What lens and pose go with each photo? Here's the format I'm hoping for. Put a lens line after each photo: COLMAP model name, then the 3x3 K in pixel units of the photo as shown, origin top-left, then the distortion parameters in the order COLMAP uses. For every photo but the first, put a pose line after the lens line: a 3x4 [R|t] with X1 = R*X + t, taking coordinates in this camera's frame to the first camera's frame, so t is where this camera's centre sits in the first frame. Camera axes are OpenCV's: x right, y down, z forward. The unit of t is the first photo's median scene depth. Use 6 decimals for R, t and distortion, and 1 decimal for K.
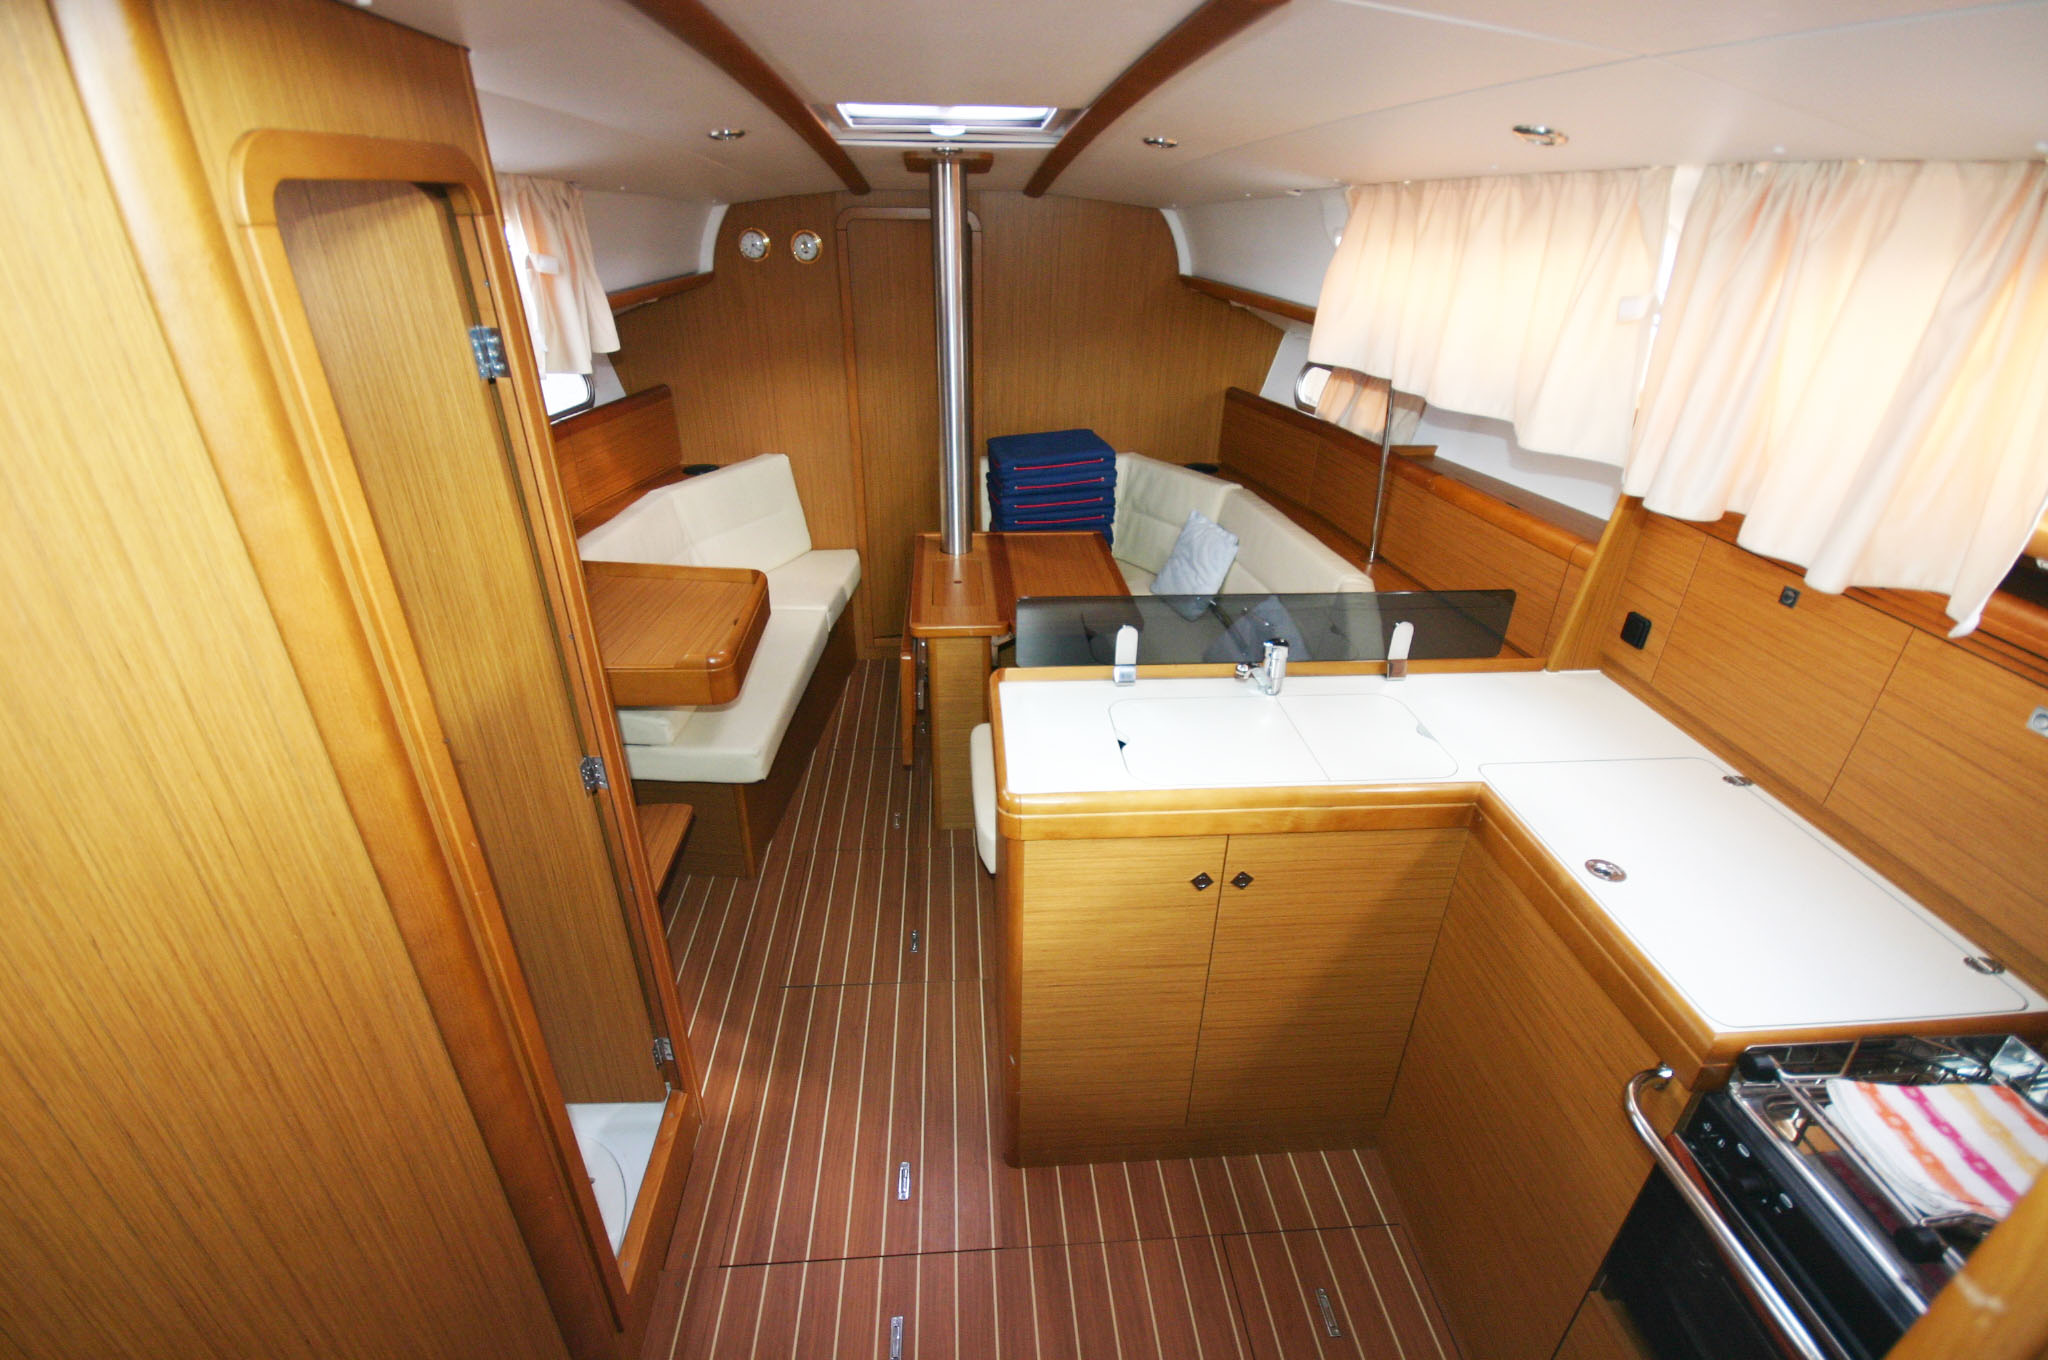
lens RADIAL K [[941.8, 0, 1018.5], [0, 941.8, 709.7], [0, 0, 1]] dist [0.002175, 0.000259]
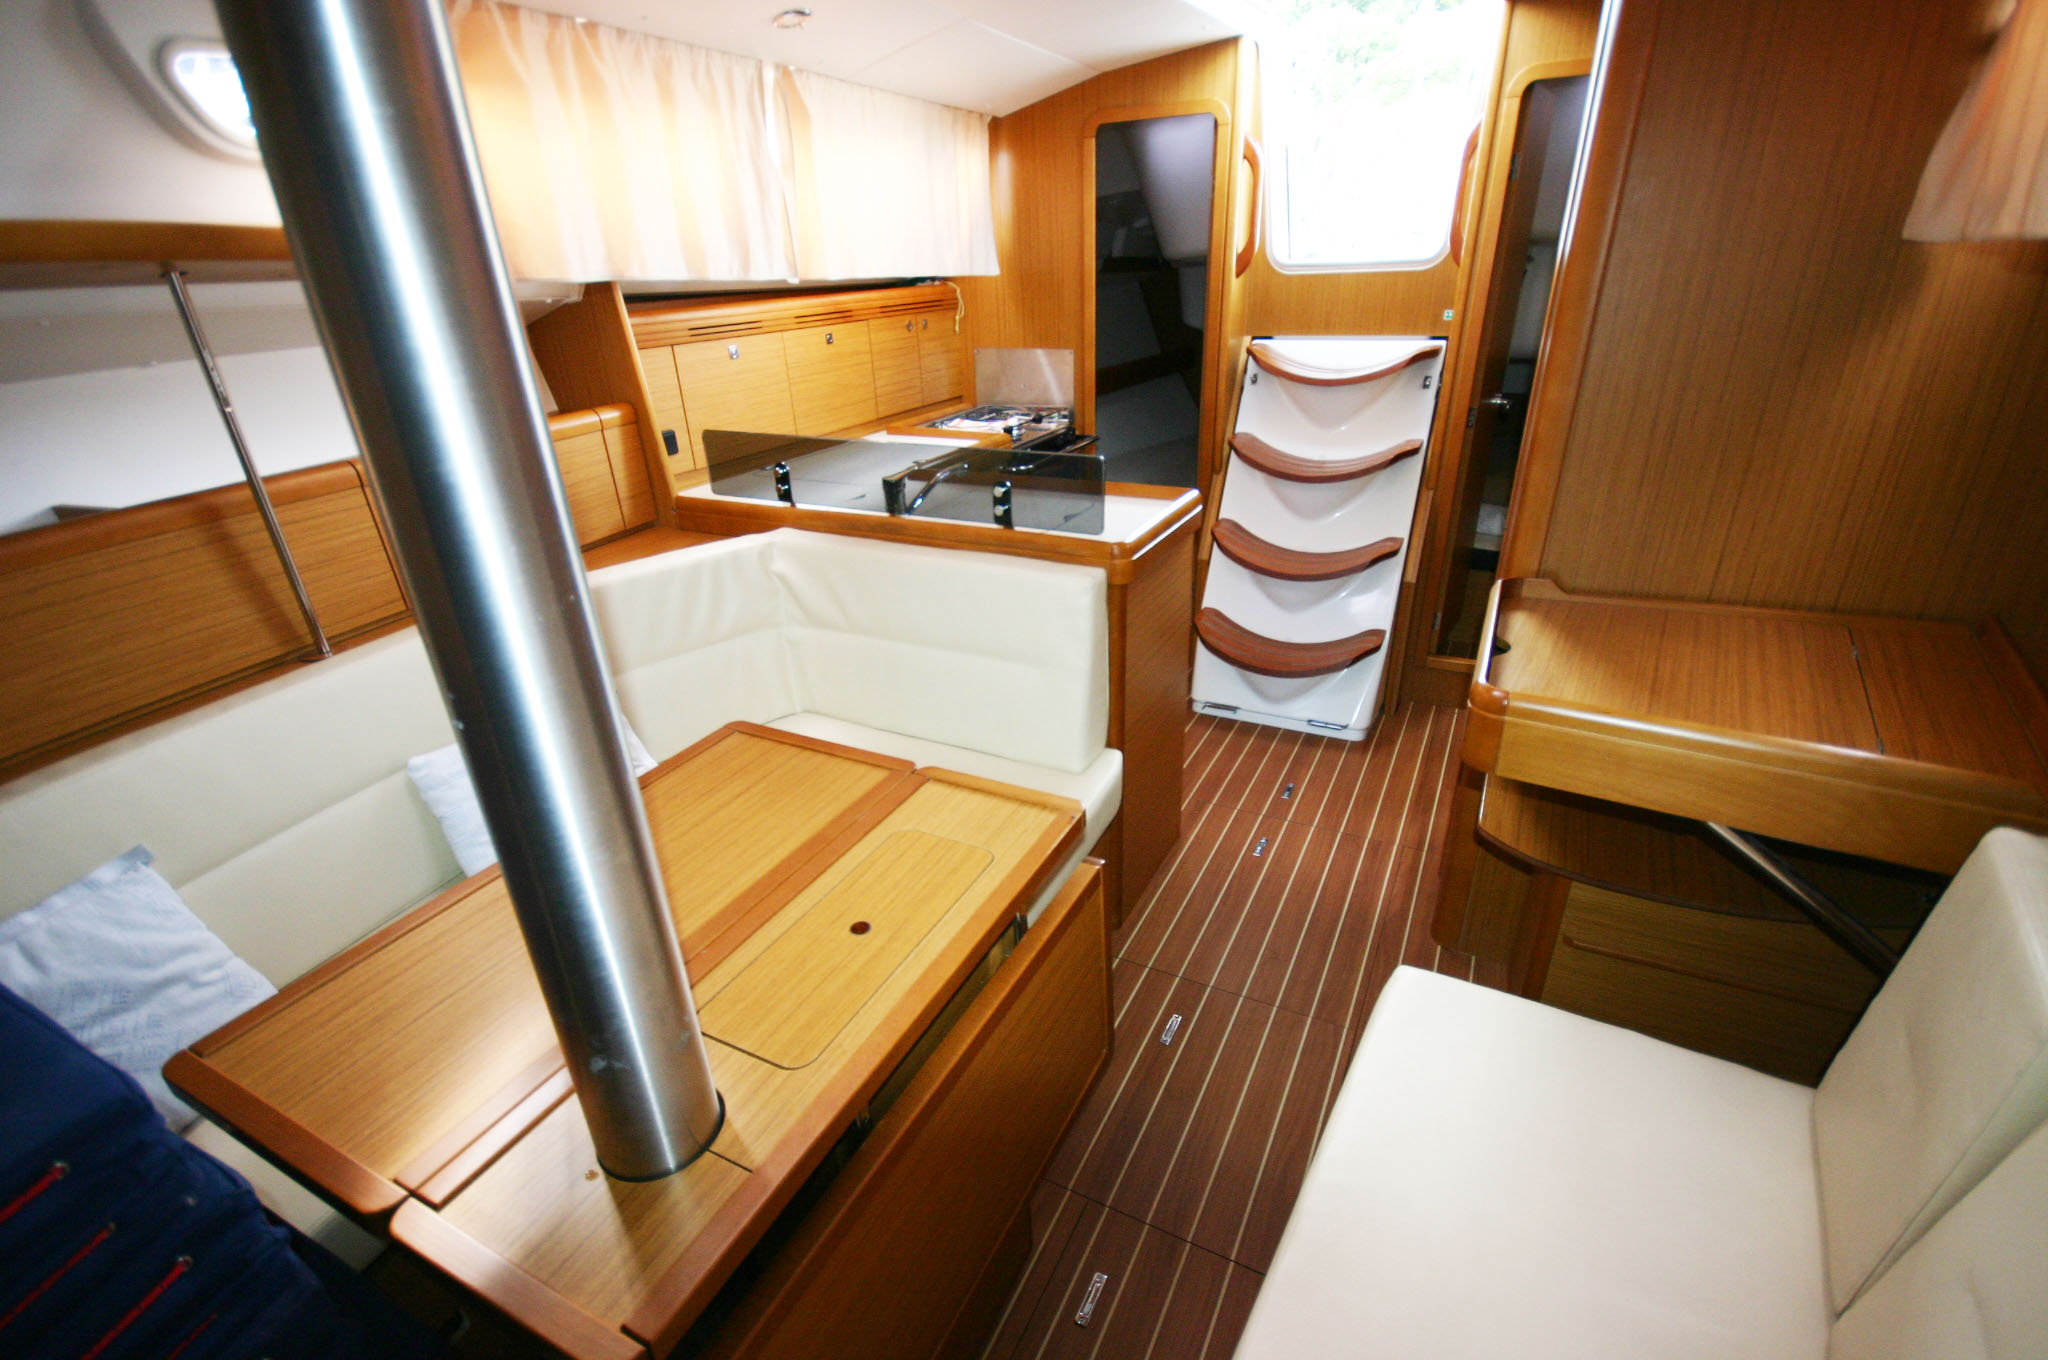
lens RADIAL K [[941.8, 0, 1018.5], [0, 941.8, 709.7], [0, 0, 1]] dist [0.002175, 0.000259]
pose [[-0.858920, -0.208380, 0.467796, -0.425869], [0.268007, 0.595483, 0.757346, -0.715921], [-0.436381, 0.775872, -0.455625, 1.676207]]
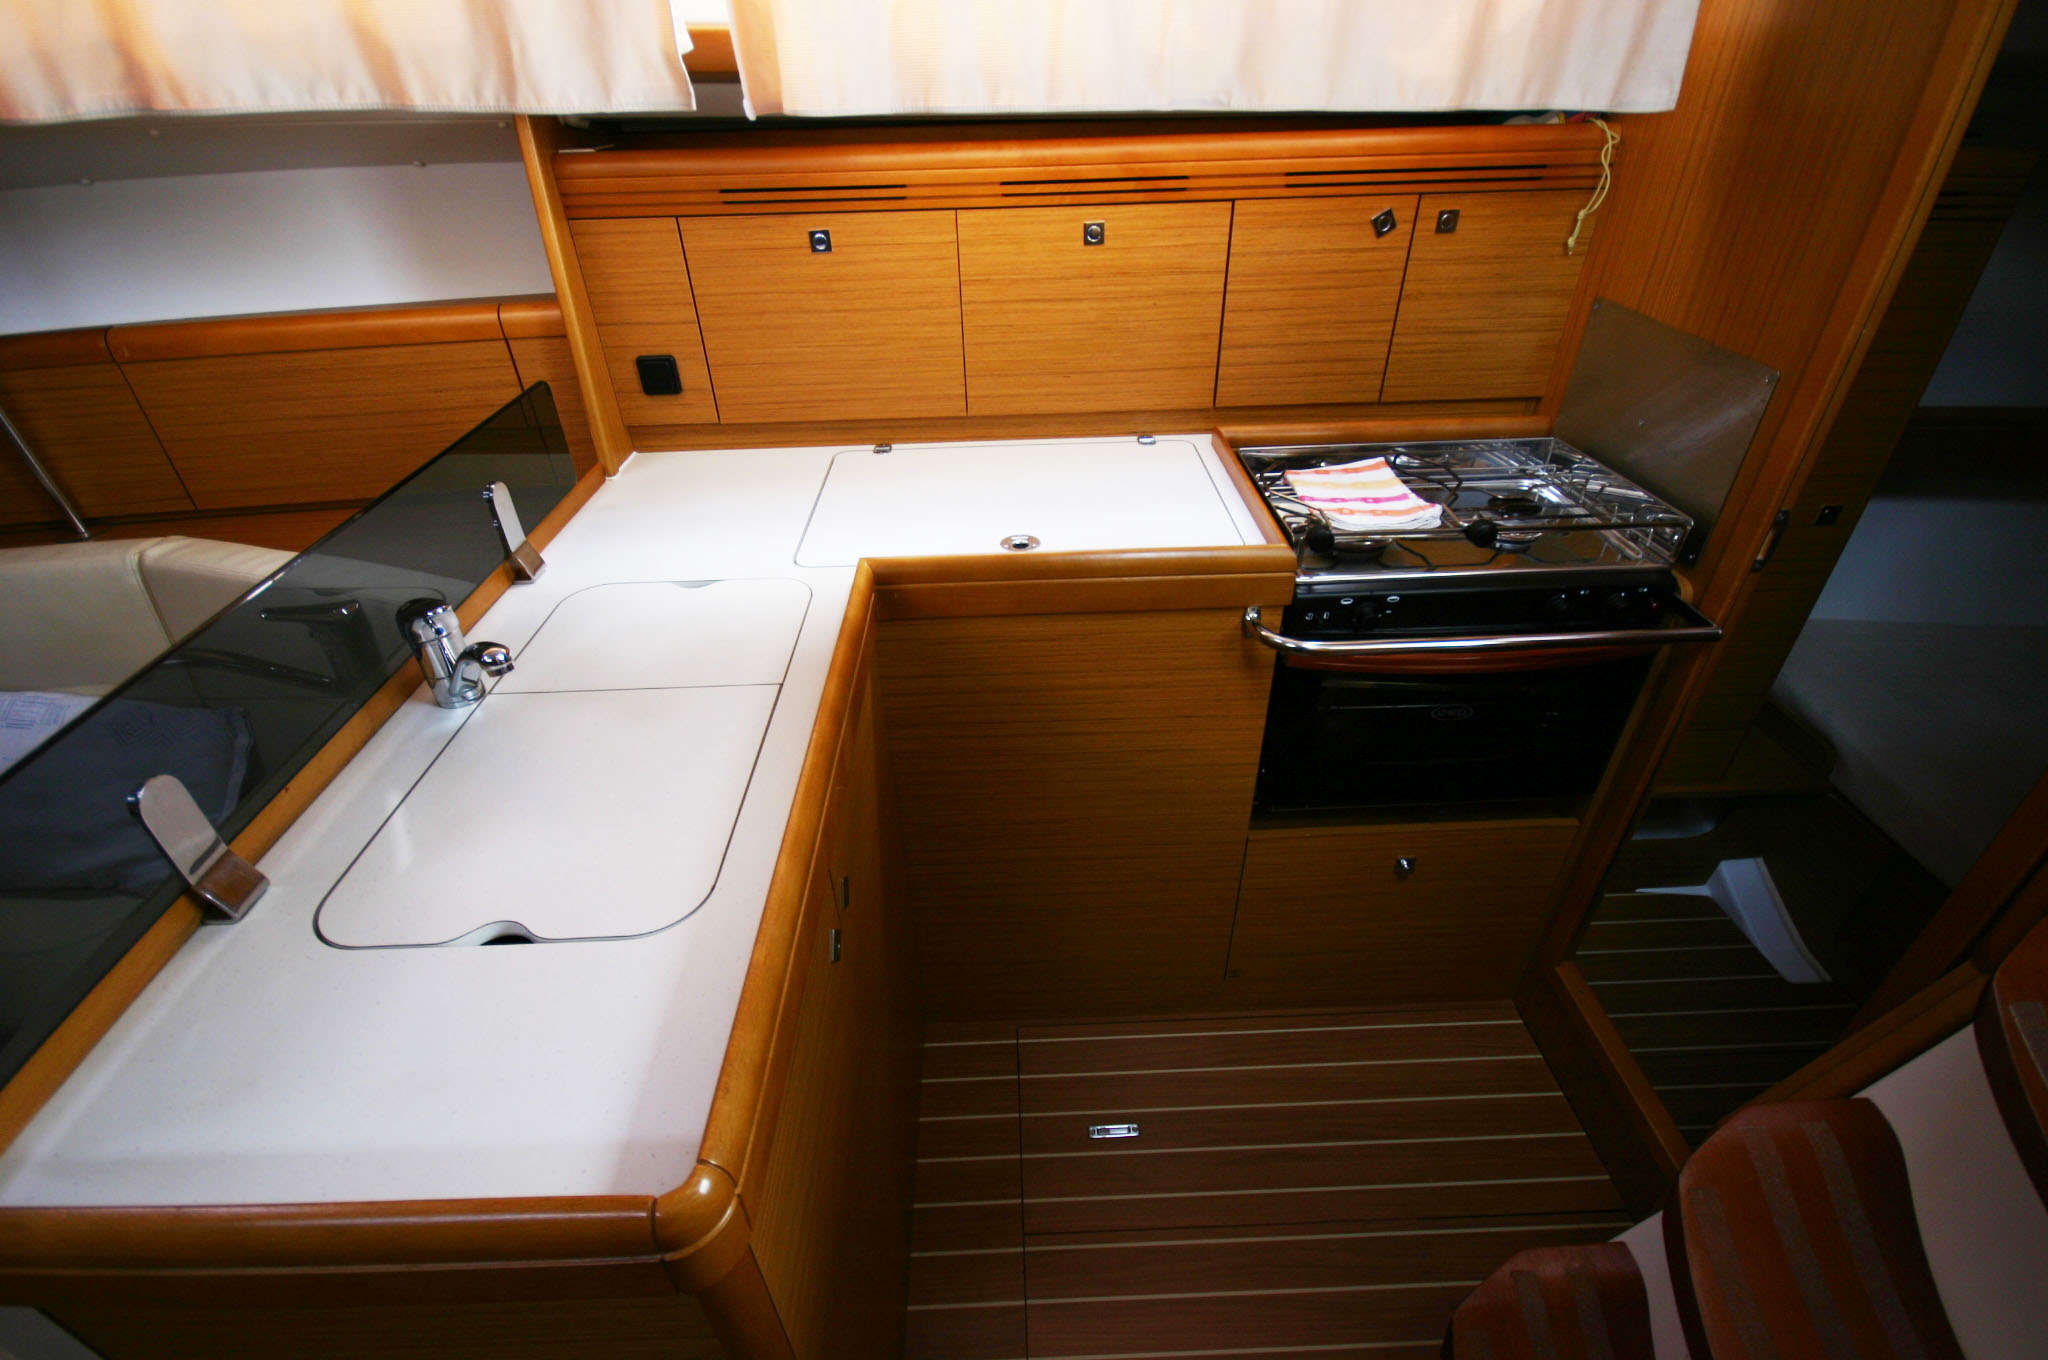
lens RADIAL K [[941.8, 0, 1018.5], [0, 941.8, 709.7], [0, 0, 1]] dist [0.002175, 0.000259]
pose [[0.028826, -0.576215, 0.816790, -0.157359], [0.502236, 0.714847, 0.486573, -0.118838], [-0.864250, 0.396195, 0.310002, 0.606371]]
